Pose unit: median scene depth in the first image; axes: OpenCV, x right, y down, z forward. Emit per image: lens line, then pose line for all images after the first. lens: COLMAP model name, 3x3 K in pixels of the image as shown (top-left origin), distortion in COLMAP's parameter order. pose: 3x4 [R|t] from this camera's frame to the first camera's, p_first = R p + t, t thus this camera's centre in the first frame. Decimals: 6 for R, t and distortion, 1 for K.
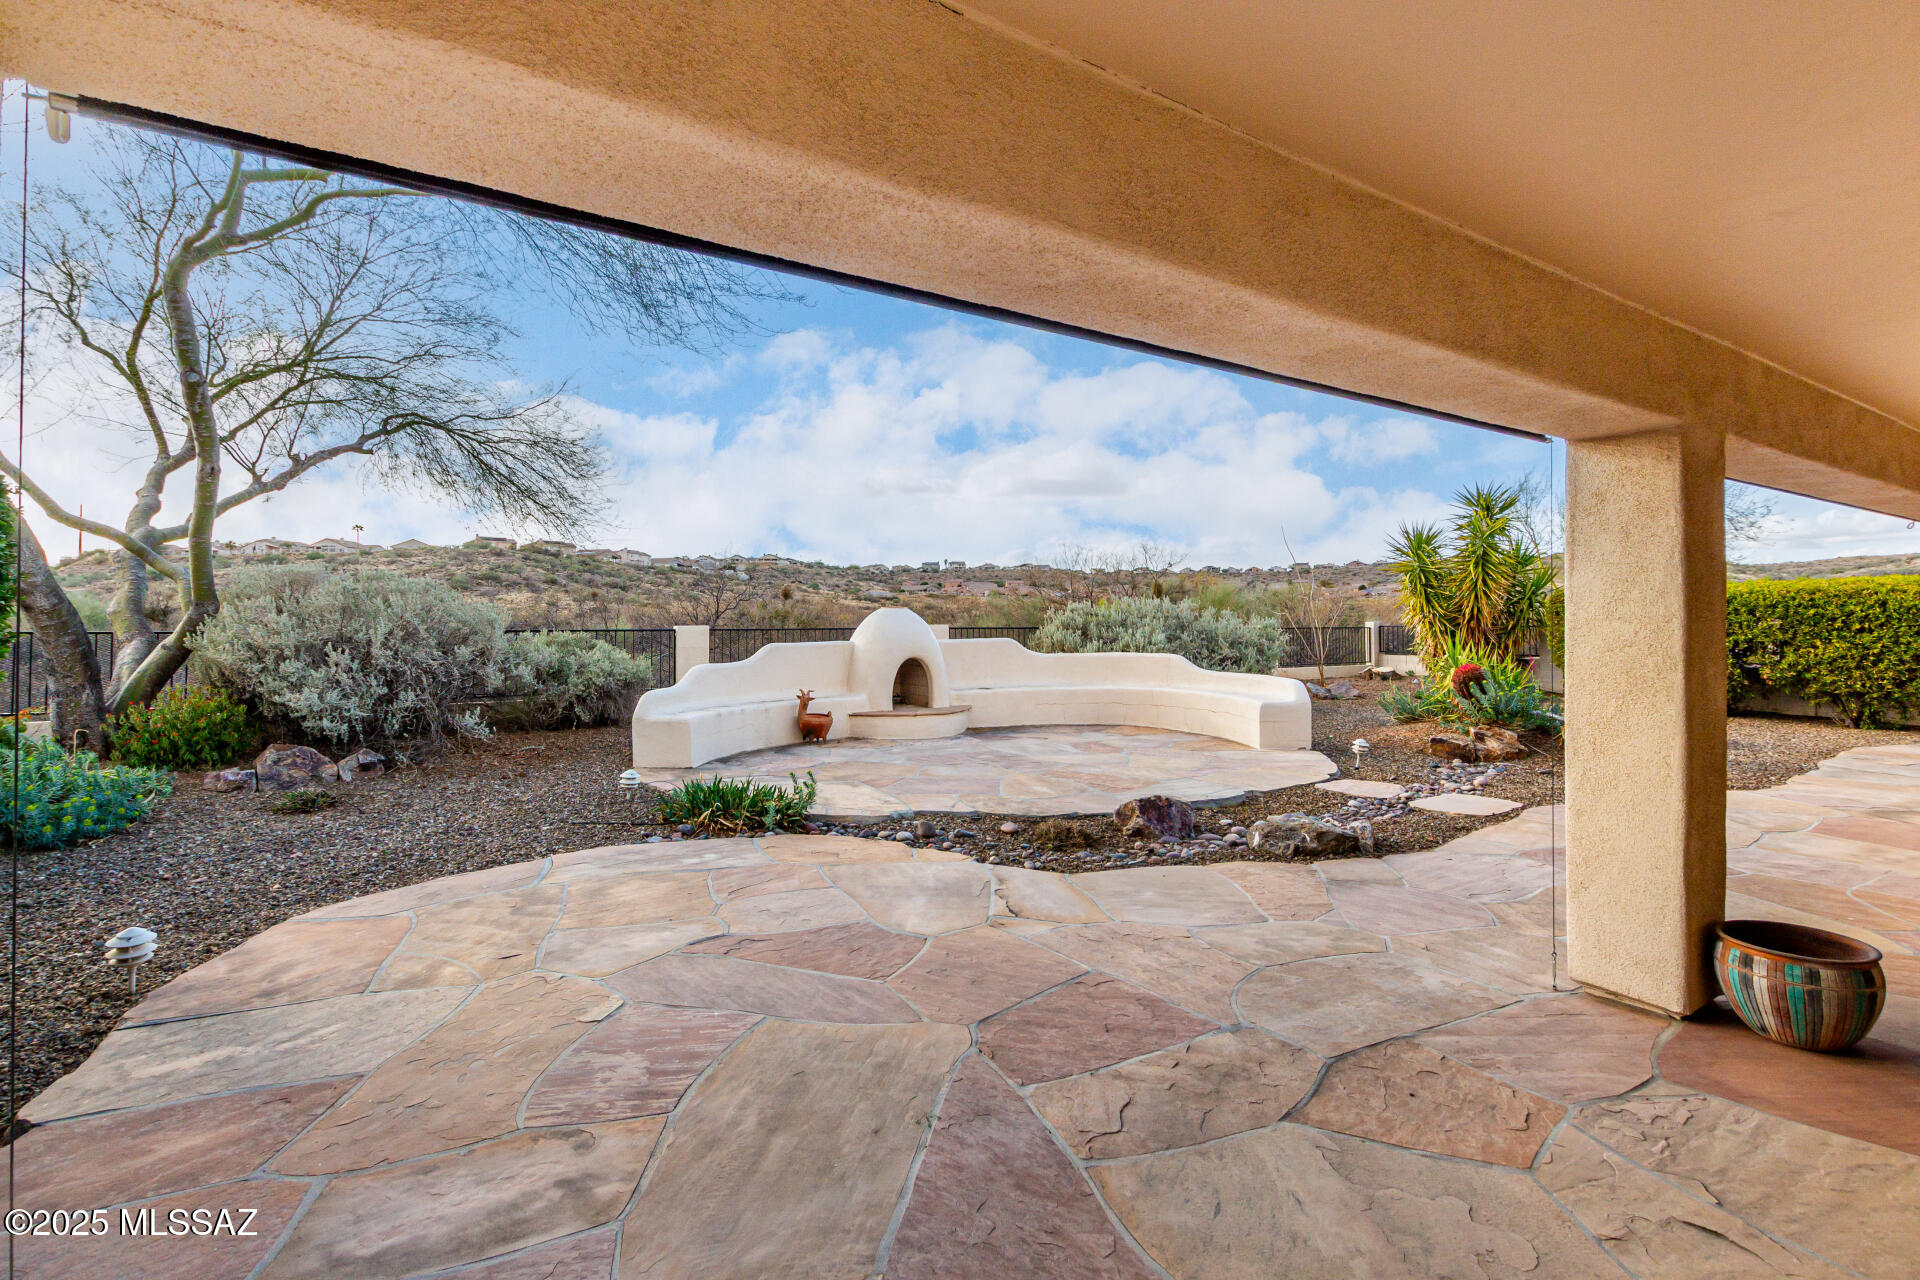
lens RADIAL K [[904.9, 0, 967.3], [0, 904.9, 602.2], [0, 0, 1]] dist [0.009517, -0.004188]
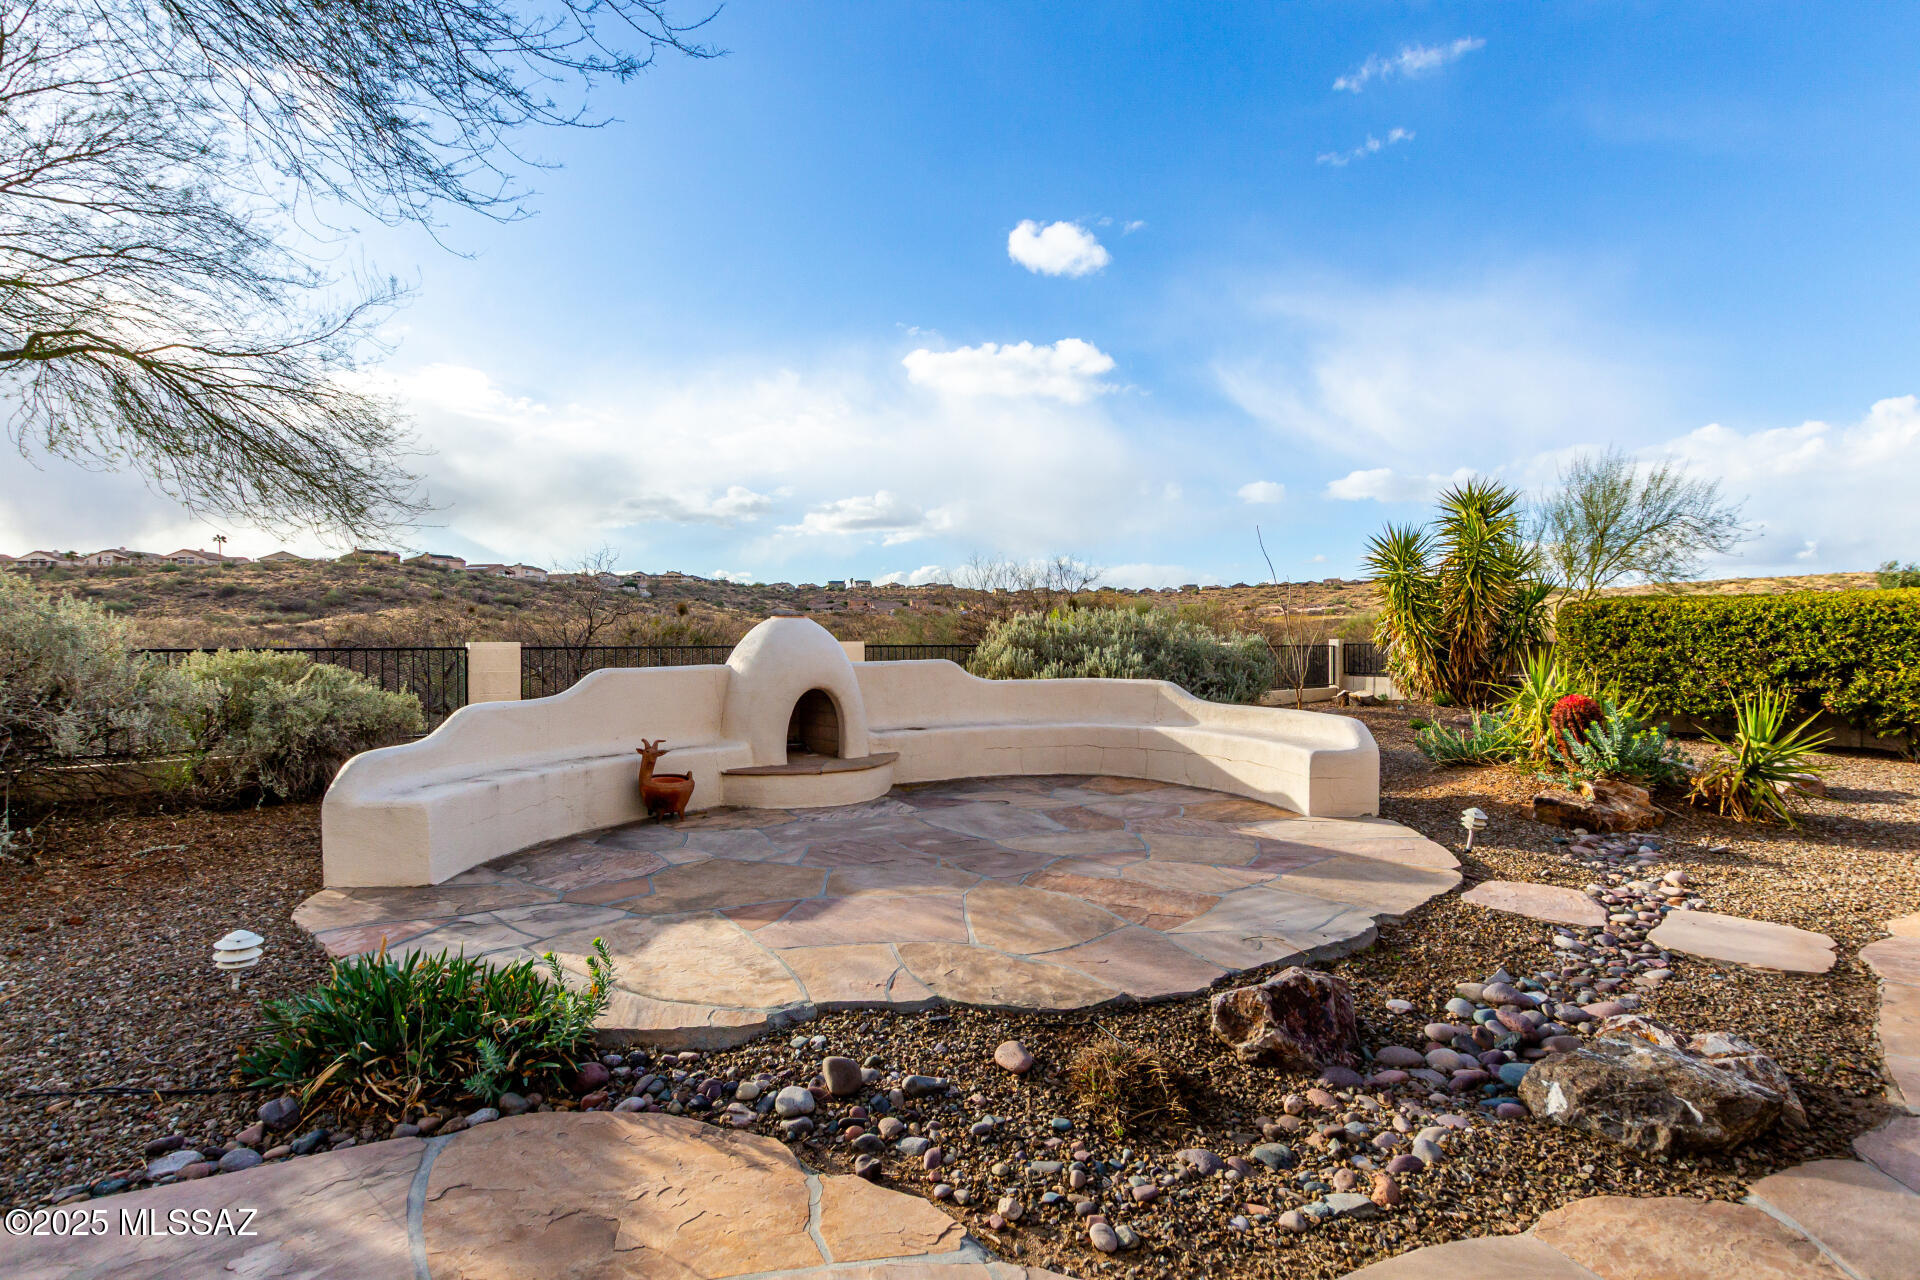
lens RADIAL K [[885.3, 0, 963.5], [0, 885.3, 645.7], [0, 0, 1]] dist [0.004645, -0.001146]
pose [[0.994821, 0.000985, 0.101641, -0.025001], [-0.003860, 0.999598, 0.028087, 0.013132], [-0.101572, -0.028333, 0.994425, 0.468057]]
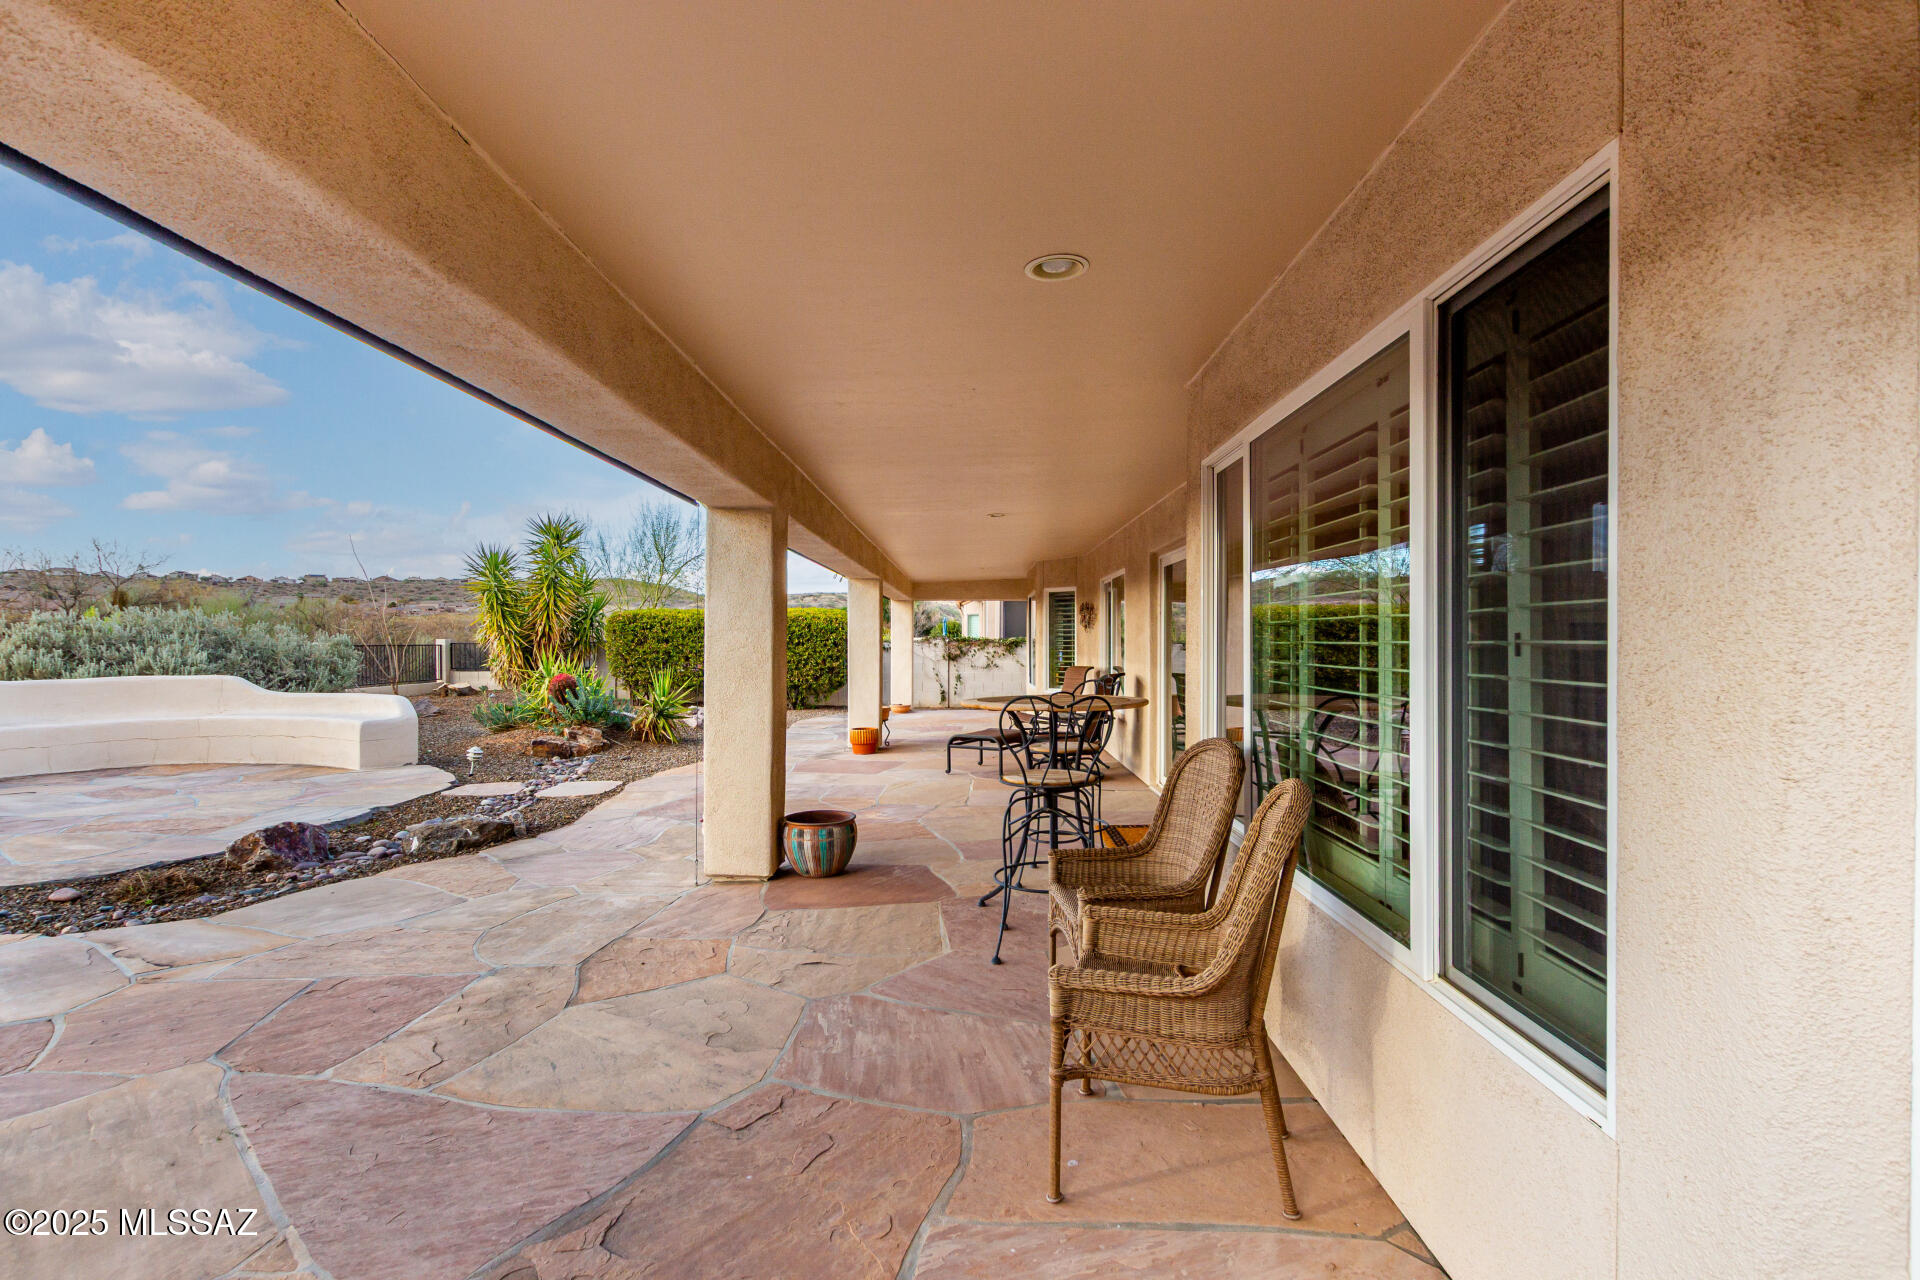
lens RADIAL K [[885.3, 0, 963.5], [0, 885.3, 645.7], [0, 0, 1]] dist [0.004645, -0.001146]
pose [[0.554676, -0.006481, 0.832041, -0.140150], [-0.015641, 0.999712, 0.018214, 0.005727], [-0.831919, -0.023117, 0.554415, -0.061716]]
